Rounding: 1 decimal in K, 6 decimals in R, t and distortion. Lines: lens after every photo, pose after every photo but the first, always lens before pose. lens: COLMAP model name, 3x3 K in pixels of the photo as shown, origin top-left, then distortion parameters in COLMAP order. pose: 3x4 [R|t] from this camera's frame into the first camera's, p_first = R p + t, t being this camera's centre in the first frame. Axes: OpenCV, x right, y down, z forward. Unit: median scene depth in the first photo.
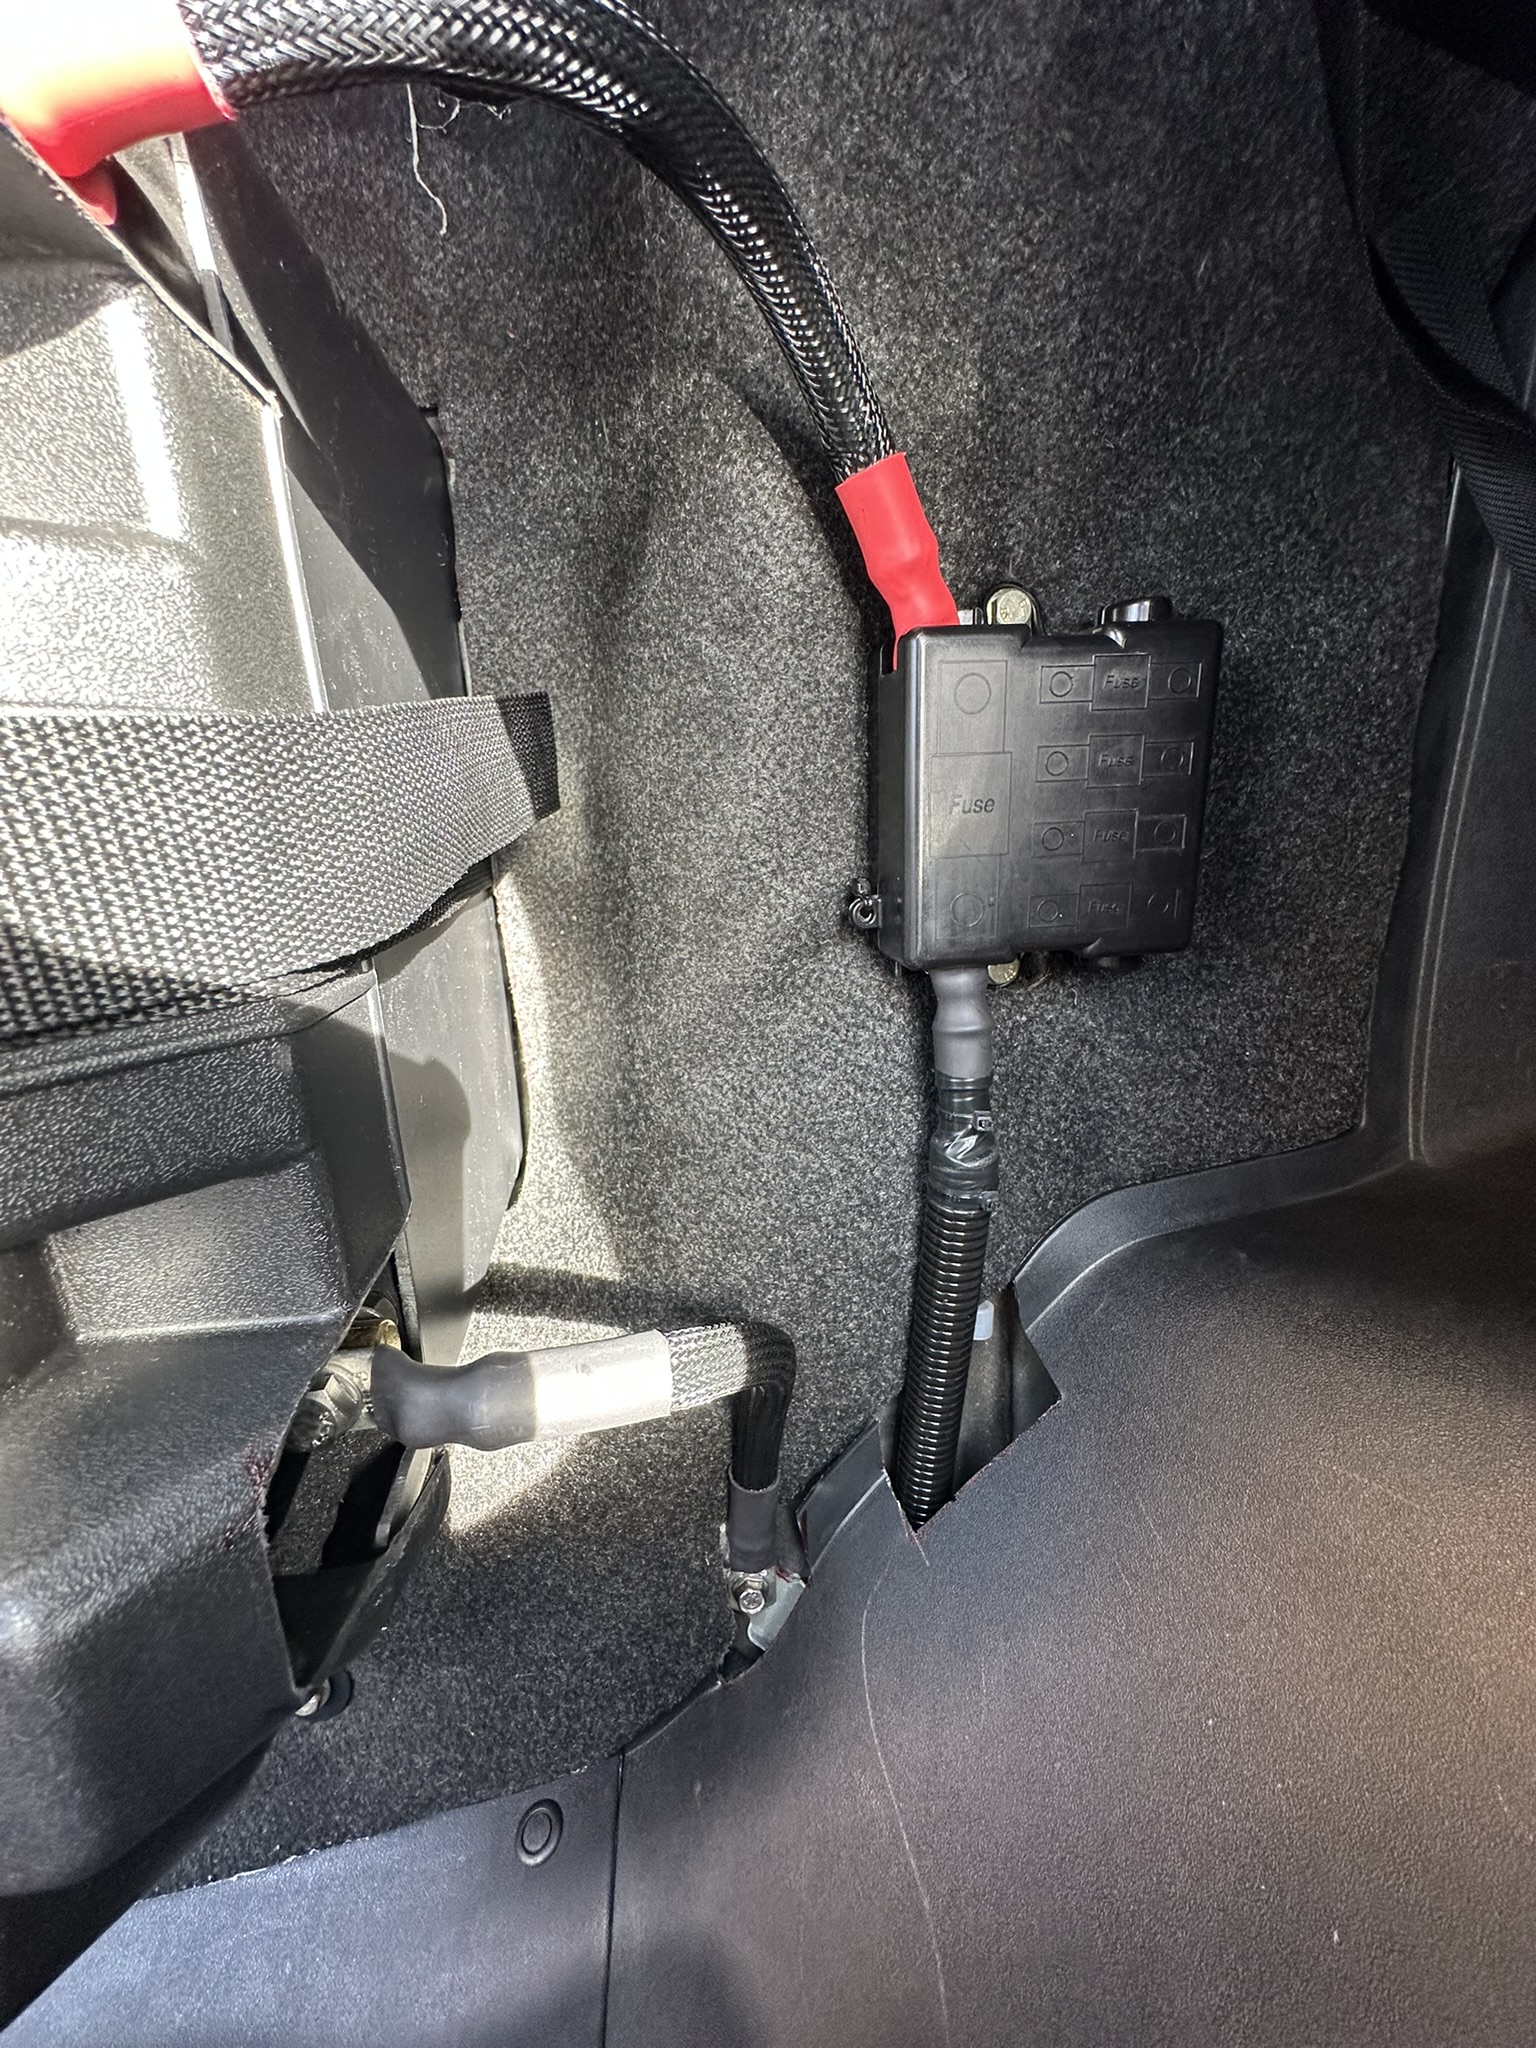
lens RADIAL K [[814.4, 0, 774.1], [0, 814.4, 1021.4], [0, 0, 1]] dist [0.001203, -0.005093]
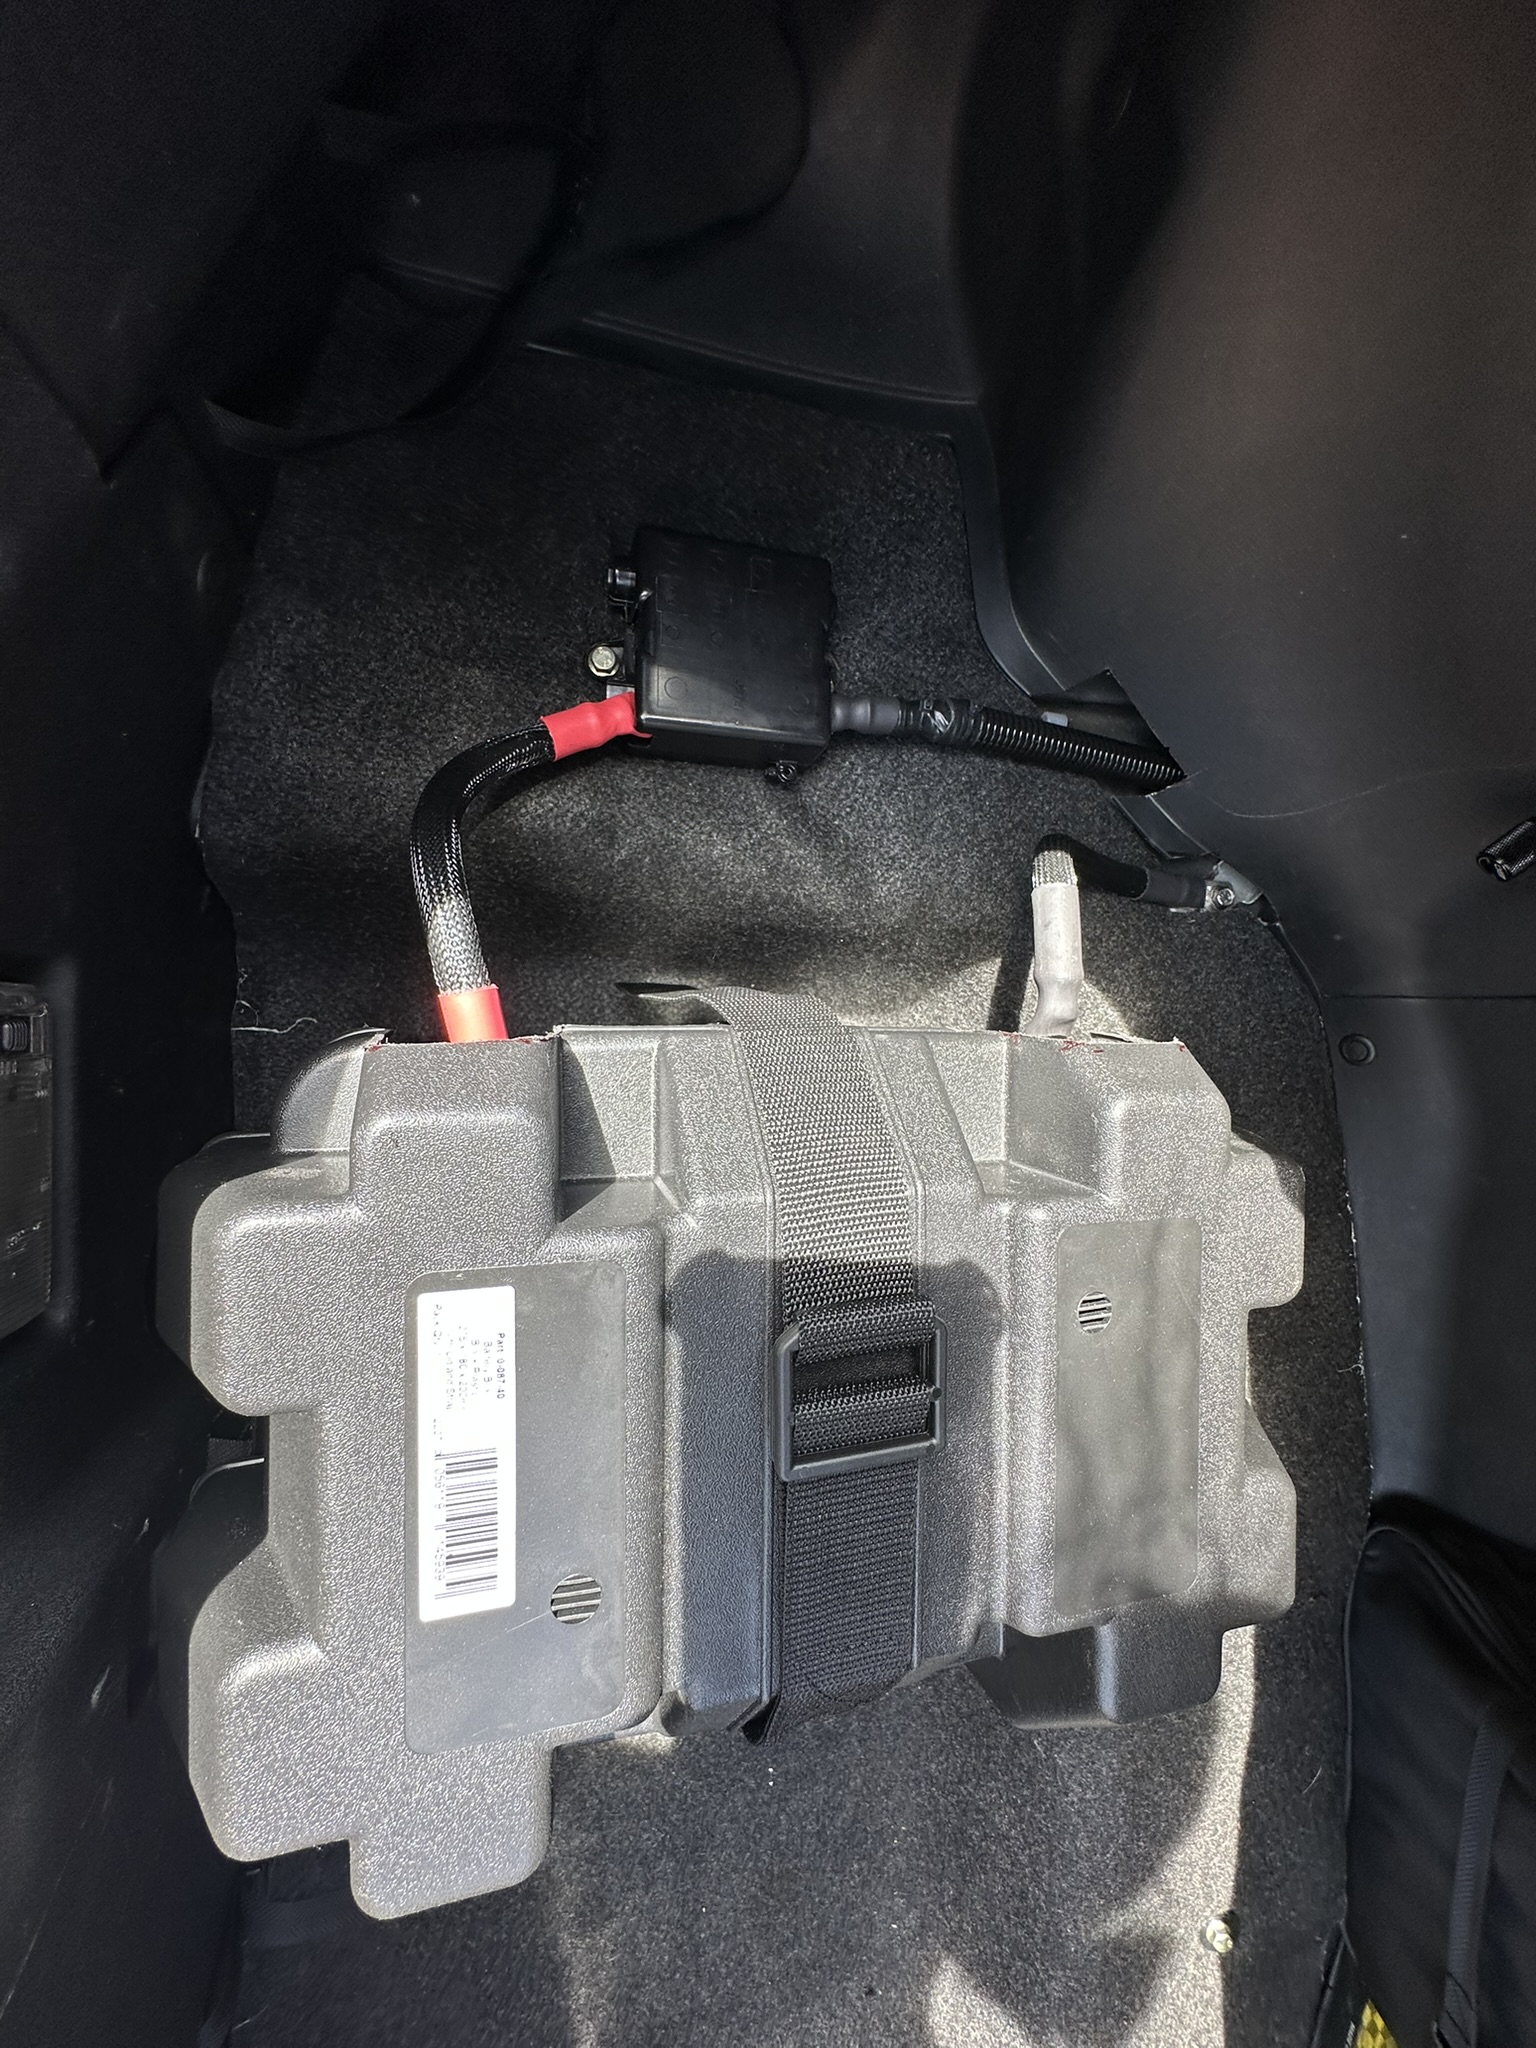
lens RADIAL K [[814.4, 0, 774.1], [0, 814.4, 1021.4], [0, 0, 1]] dist [0.001203, -0.005093]
pose [[0.078025, -0.991758, -0.101623, -0.193552], [0.996876, 0.076360, 0.020174, -0.142237], [-0.012248, -0.102880, 0.994618, -0.573917]]
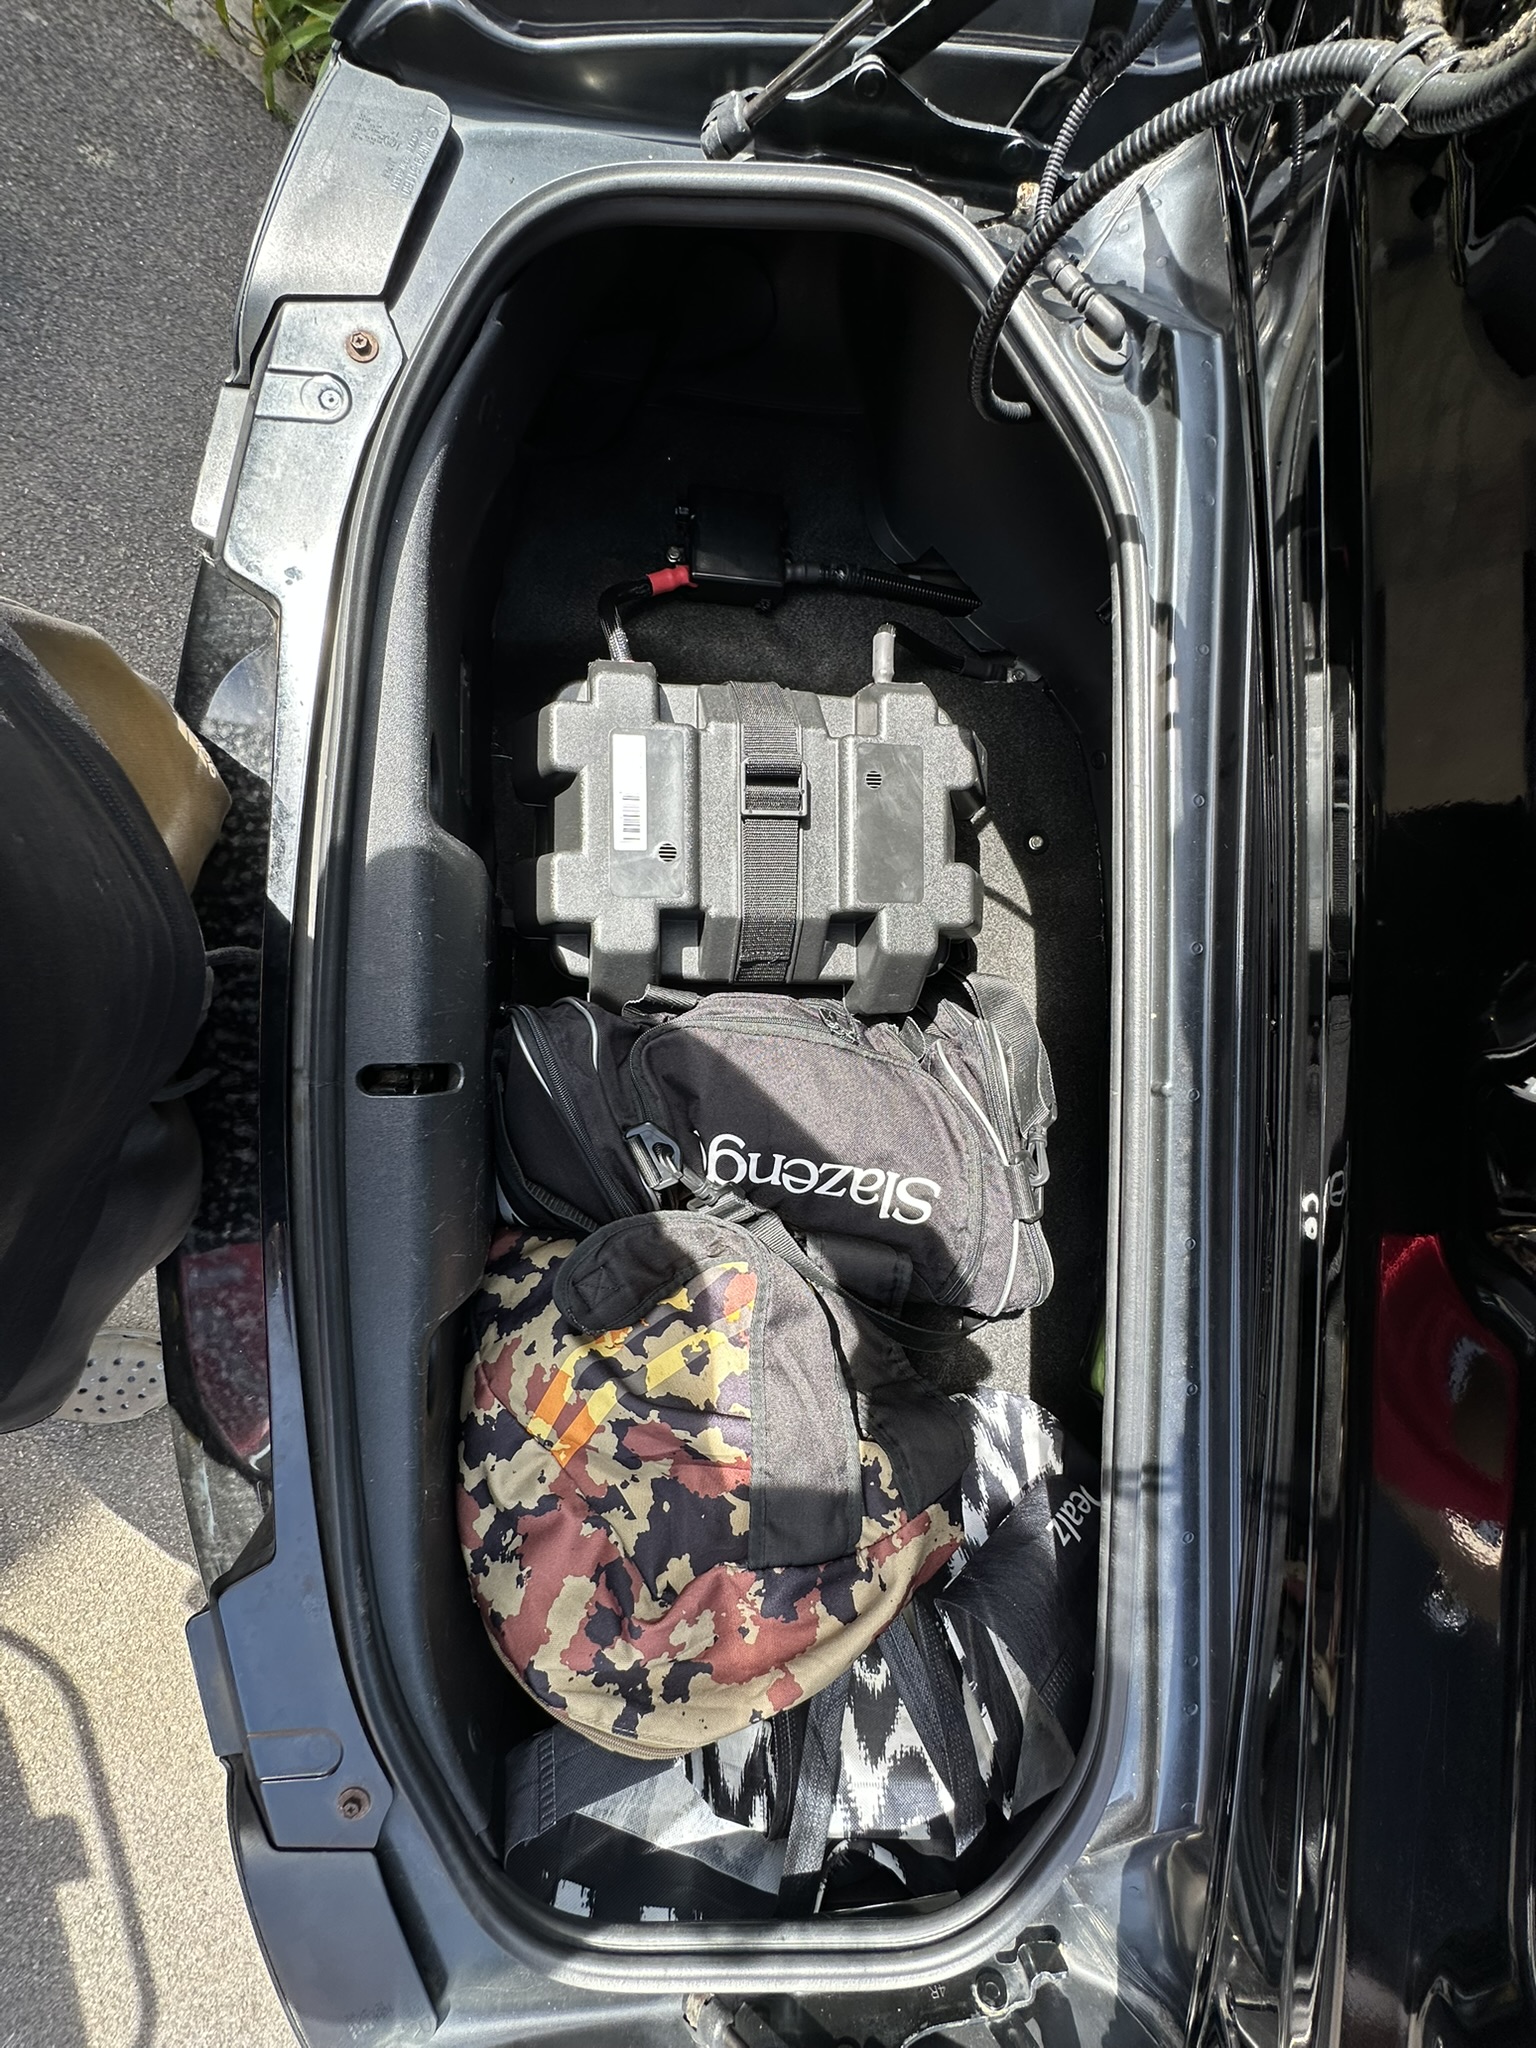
lens RADIAL K [[814.4, 0, 774.1], [0, 814.4, 1021.4], [0, 0, 1]] dist [0.001203, -0.005093]
pose [[0.056965, -0.994211, -0.091096, -1.105087], [0.995486, 0.063501, -0.070538, 0.204354], [0.075915, -0.086667, 0.993341, -2.090525]]
